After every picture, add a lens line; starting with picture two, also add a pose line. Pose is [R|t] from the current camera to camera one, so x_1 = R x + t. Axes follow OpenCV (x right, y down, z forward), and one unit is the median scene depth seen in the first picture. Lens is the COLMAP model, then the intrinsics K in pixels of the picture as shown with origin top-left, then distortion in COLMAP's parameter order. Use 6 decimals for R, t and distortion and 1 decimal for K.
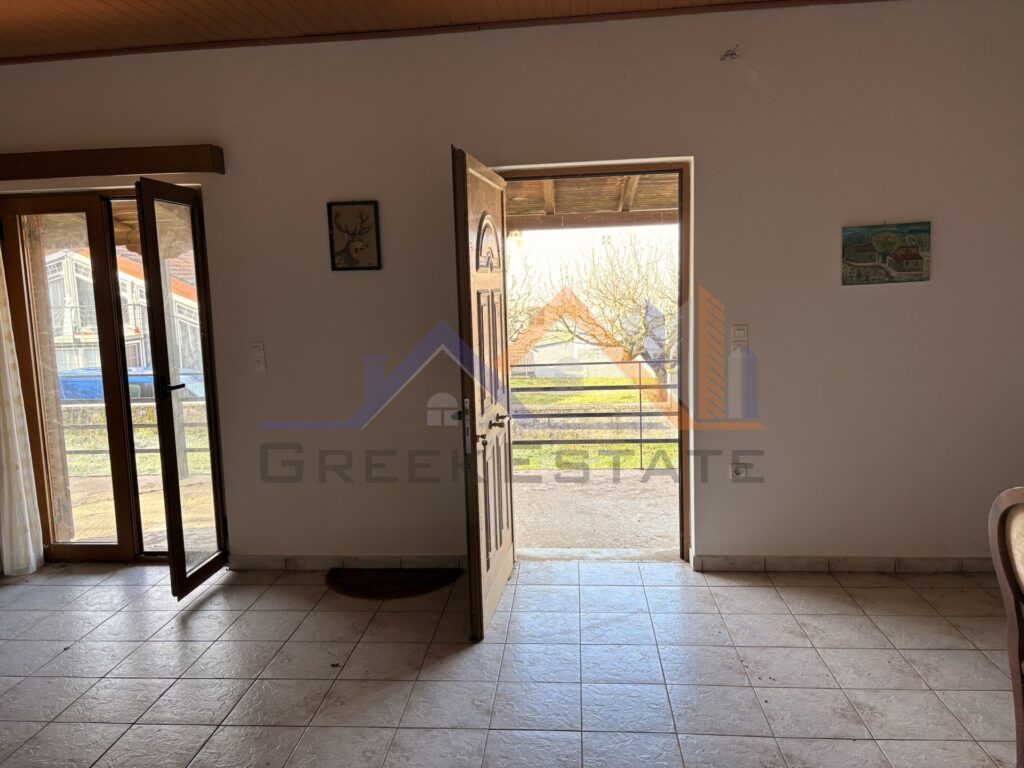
lens RADIAL K [[778.3, 0, 506.7], [0, 778.3, 379.5], [0, 0, 1]] dist [0.040095, -0.041564]
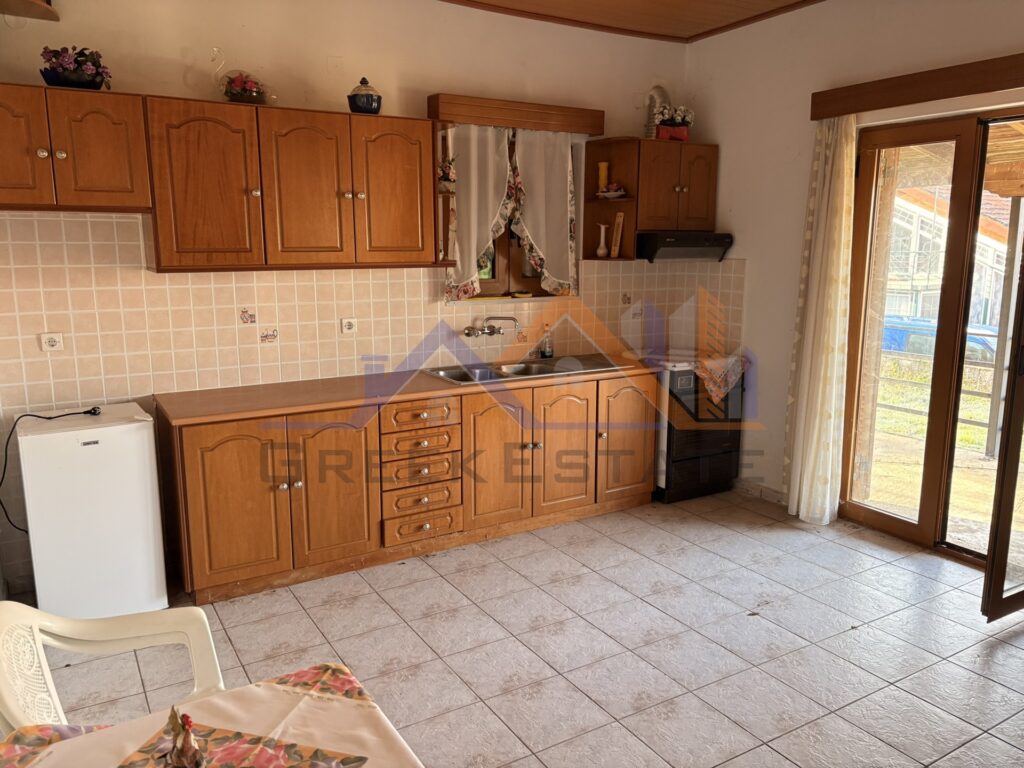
lens RADIAL K [[778.3, 0, 508.2], [0, 778.3, 384.2], [0, 0, 1]] dist [0.040095, -0.041564]
pose [[0.592042, 0.175360, -0.786597, -0.103461], [-0.118077, 0.984381, 0.130581, -0.006122], [0.797210, 0.015570, 0.603501, 0.099113]]
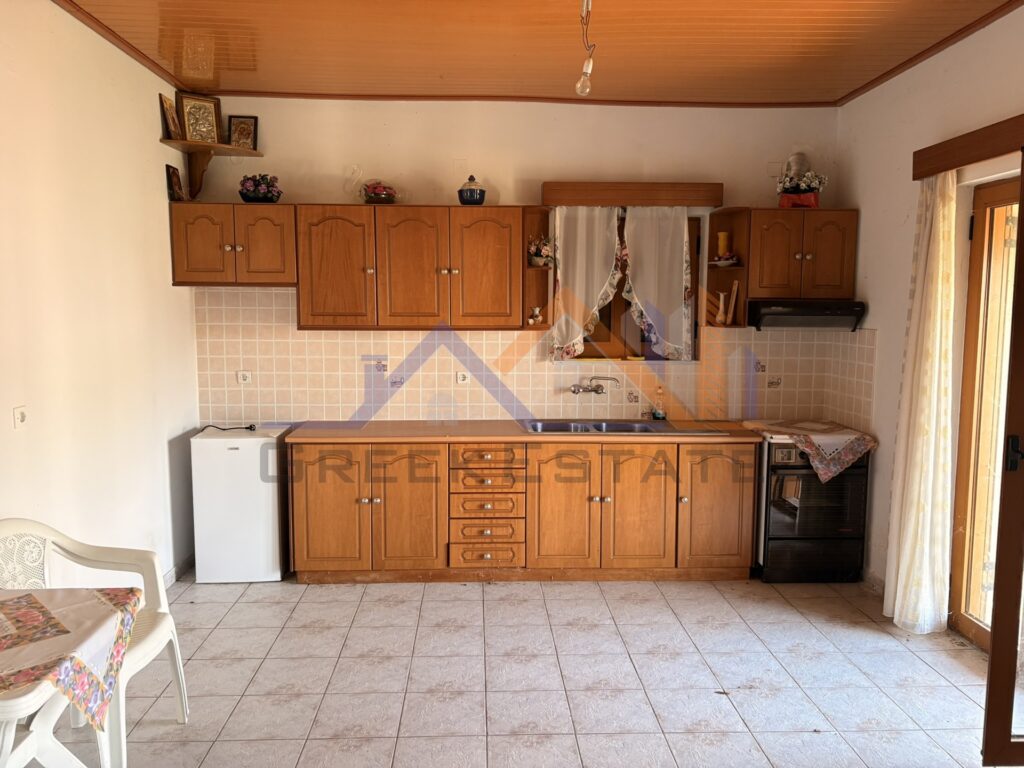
lens RADIAL K [[778.3, 0, 502.5], [0, 778.3, 379.2], [0, 0, 1]] dist [0.040095, -0.041564]
pose [[0.130137, 0.126533, -0.983389, 0.133094], [-0.132078, 0.985196, 0.109287, -0.056999], [0.982660, 0.115662, 0.144923, 0.404354]]
